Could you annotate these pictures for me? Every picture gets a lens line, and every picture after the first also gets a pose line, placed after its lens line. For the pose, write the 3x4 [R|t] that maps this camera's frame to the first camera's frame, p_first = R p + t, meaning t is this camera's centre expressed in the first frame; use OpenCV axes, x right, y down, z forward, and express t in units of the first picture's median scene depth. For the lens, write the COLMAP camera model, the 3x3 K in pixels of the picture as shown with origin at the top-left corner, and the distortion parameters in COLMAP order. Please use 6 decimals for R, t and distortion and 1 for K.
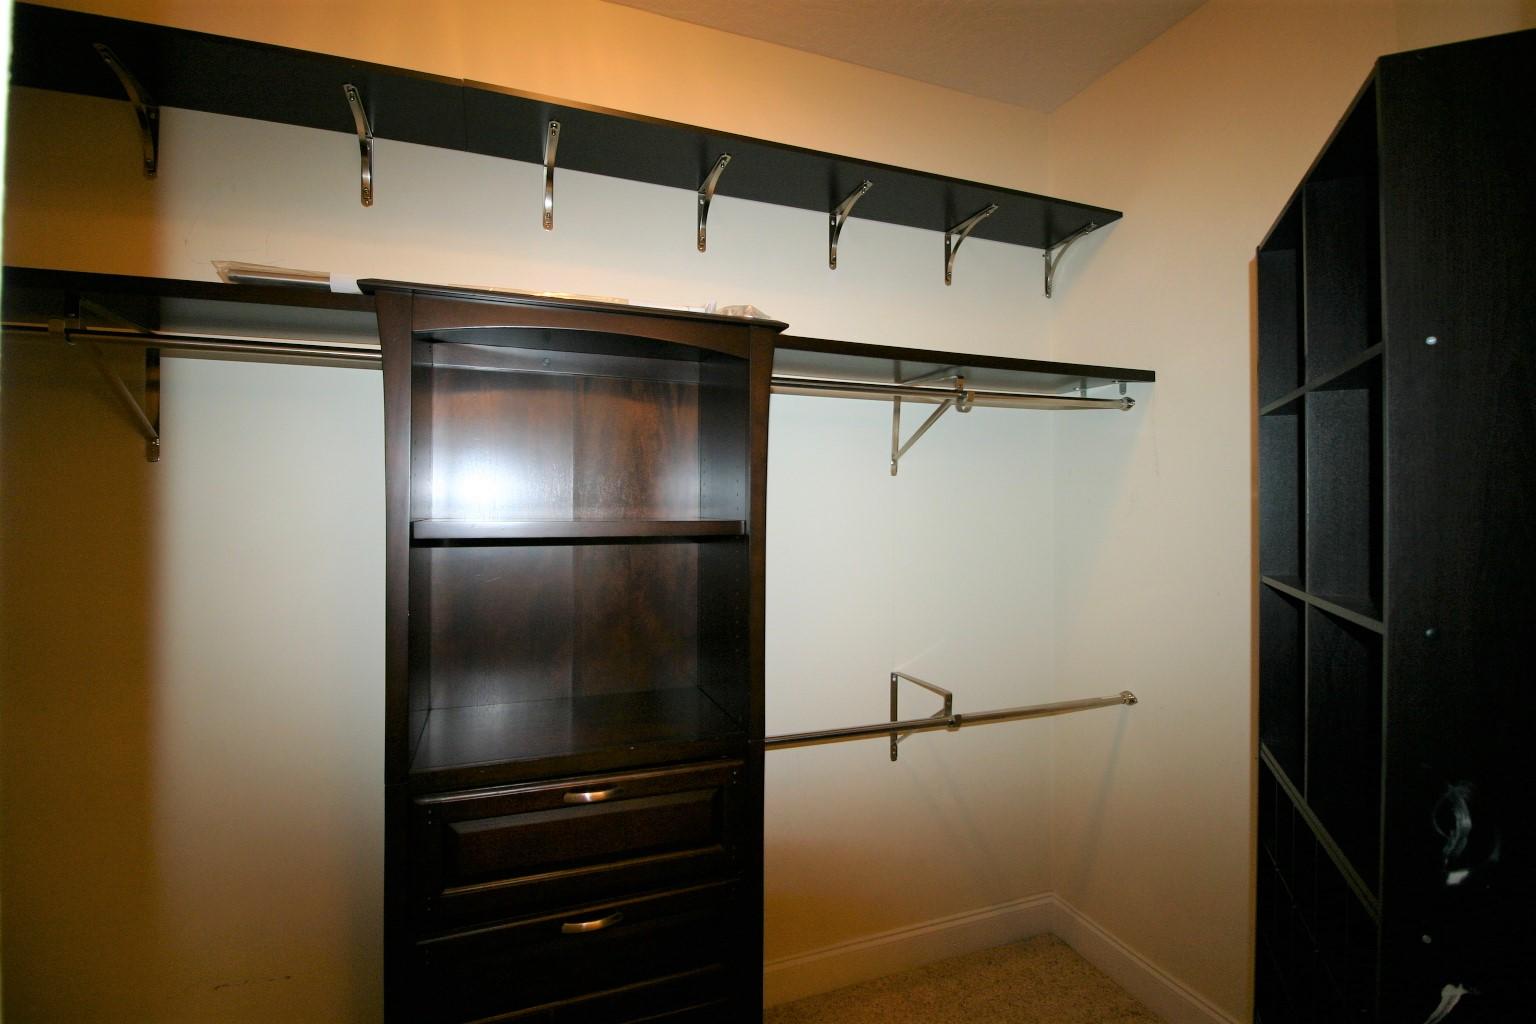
lens RADIAL K [[702.4, 0, 769.4], [0, 702.4, 492.9], [0, 0, 1]] dist [0.001402, -0.018227]
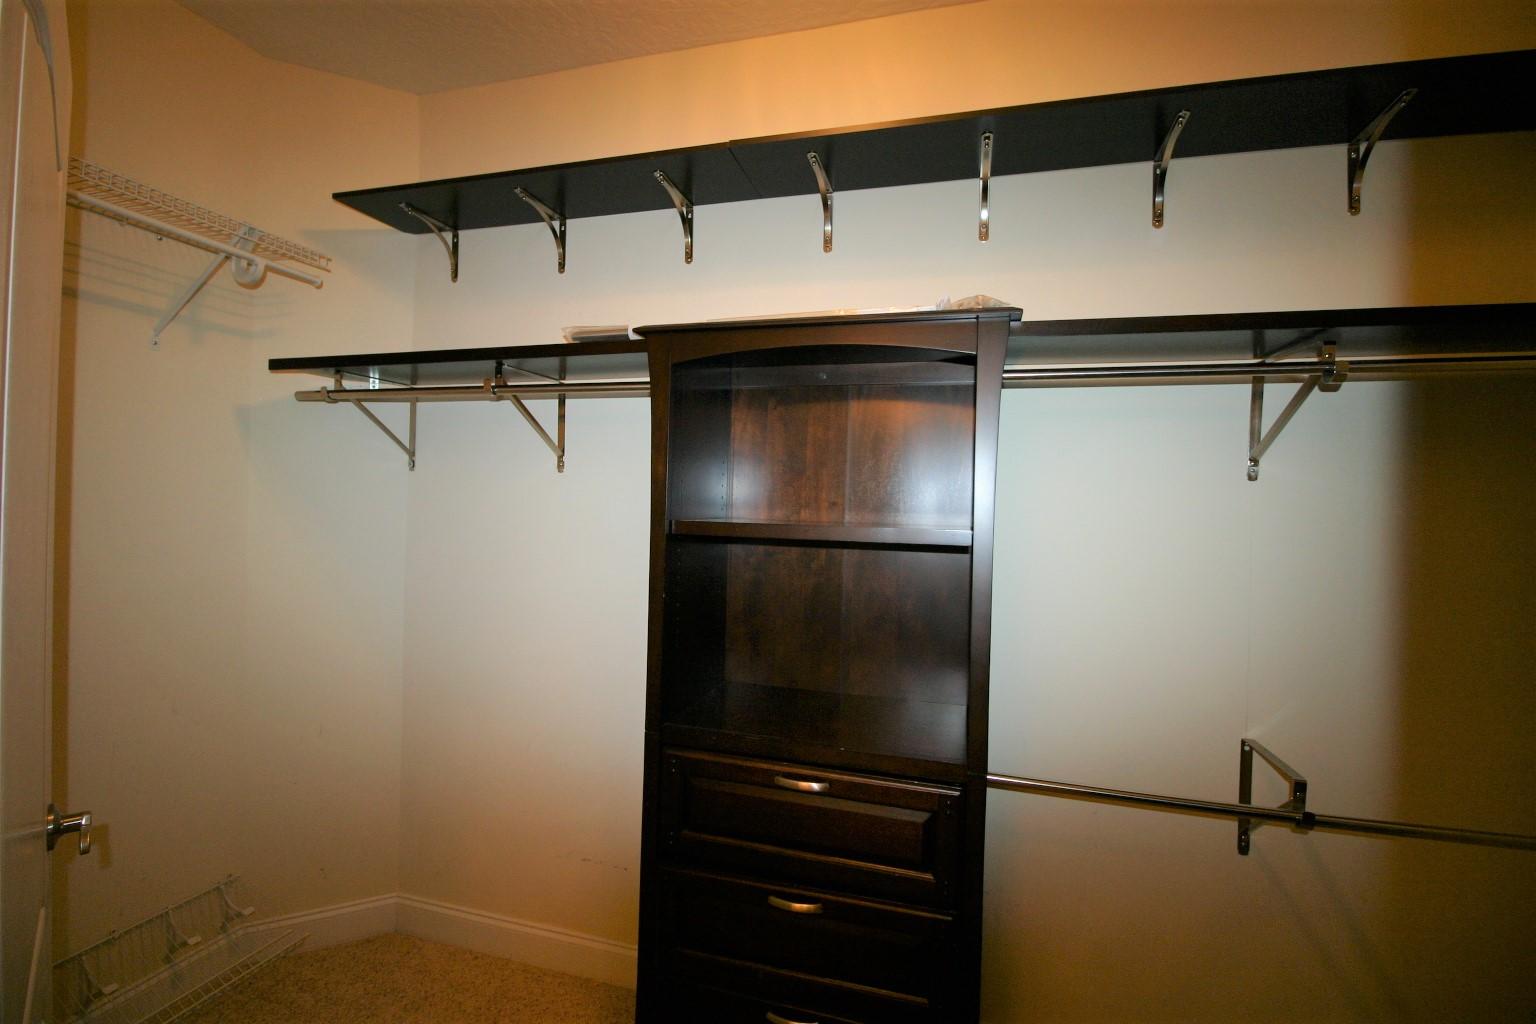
lens RADIAL K [[698.2, 0, 762.4], [0, 698.2, 499.4], [0, 0, 1]] dist [-0.000801, -0.013734]
pose [[0.795635, 0.010267, -0.605690, 0.232121], [-0.013048, 0.999915, -0.000190, 0.002197], [0.605636, 0.008055, 0.795701, 0.087582]]
